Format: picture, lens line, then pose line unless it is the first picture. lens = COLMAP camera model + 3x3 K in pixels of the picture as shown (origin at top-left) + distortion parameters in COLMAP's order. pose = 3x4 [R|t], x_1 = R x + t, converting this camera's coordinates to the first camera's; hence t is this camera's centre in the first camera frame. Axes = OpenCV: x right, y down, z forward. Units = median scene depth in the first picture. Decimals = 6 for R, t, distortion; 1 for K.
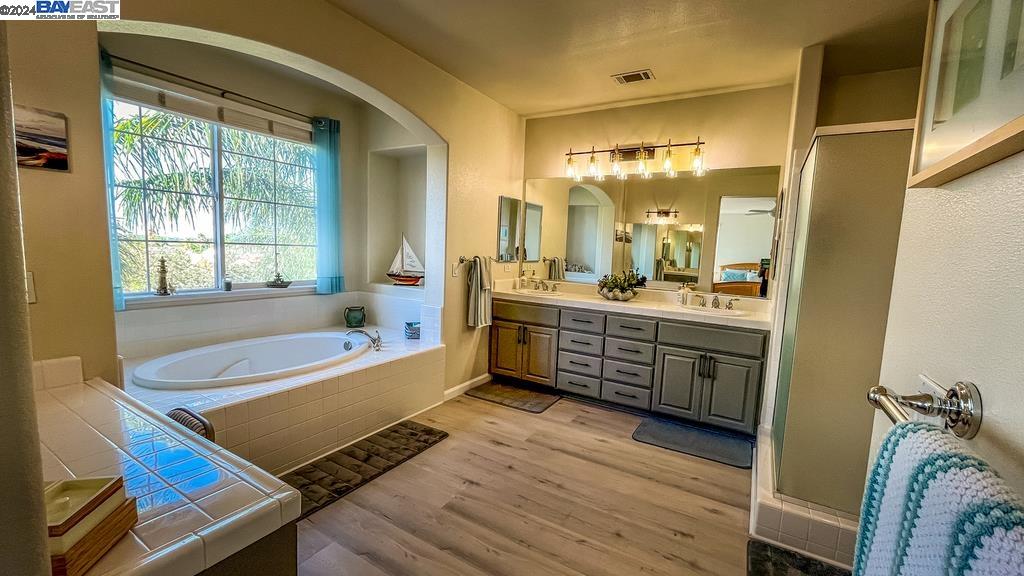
lens RADIAL K [[409.5, 0, 512.3], [0, 409.5, 290.8], [0, 0, 1]] dist [-0.010724, 0.000196]
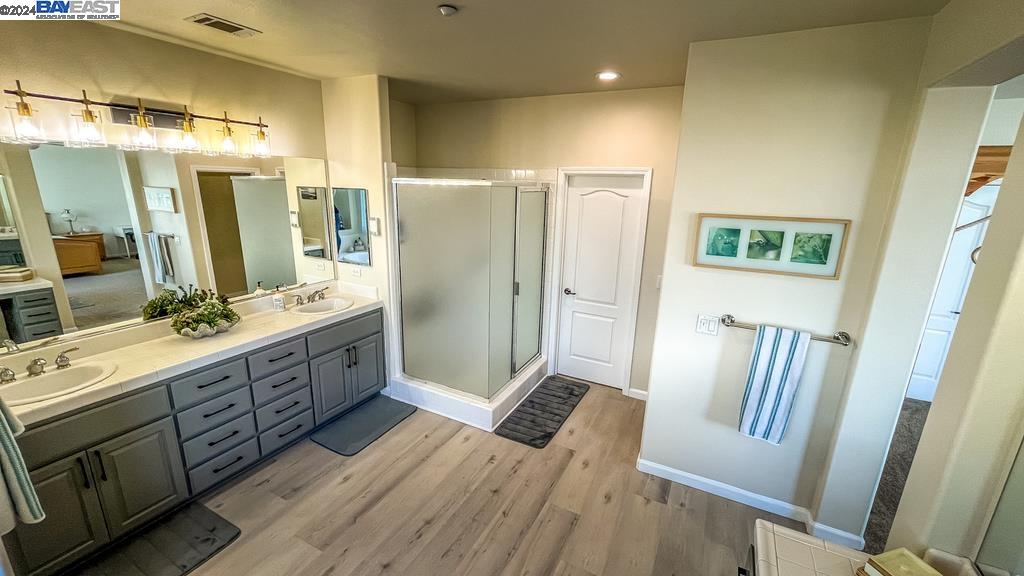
lens RADIAL K [[409.5, 0, 512.3], [0, 409.5, 290.8], [0, 0, 1]] dist [-0.010724, 0.000196]
pose [[-0.051413, -0.295054, 0.954096, -0.484744], [0.076305, 0.951406, 0.298334, -0.249113], [-0.995758, 0.088140, -0.026400, 0.538033]]
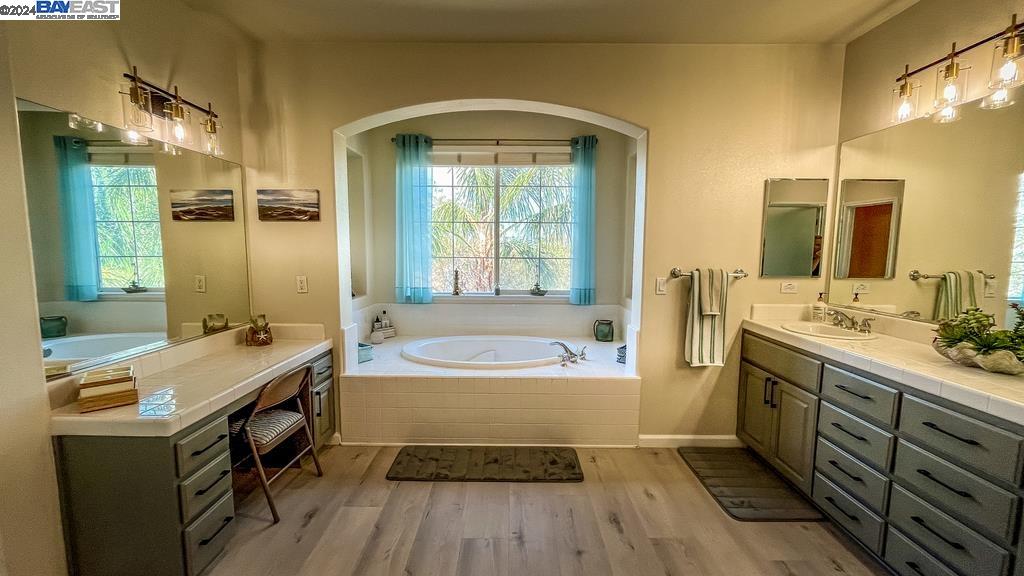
lens RADIAL K [[409.5, 0, 512.3], [0, 409.5, 290.8], [0, 0, 1]] dist [-0.010724, 0.000196]
pose [[0.508217, 0.047955, -0.859893, 0.410279], [-0.074461, 0.997156, 0.011601, -0.031054], [0.858004, 0.058133, 0.510343, 0.369651]]
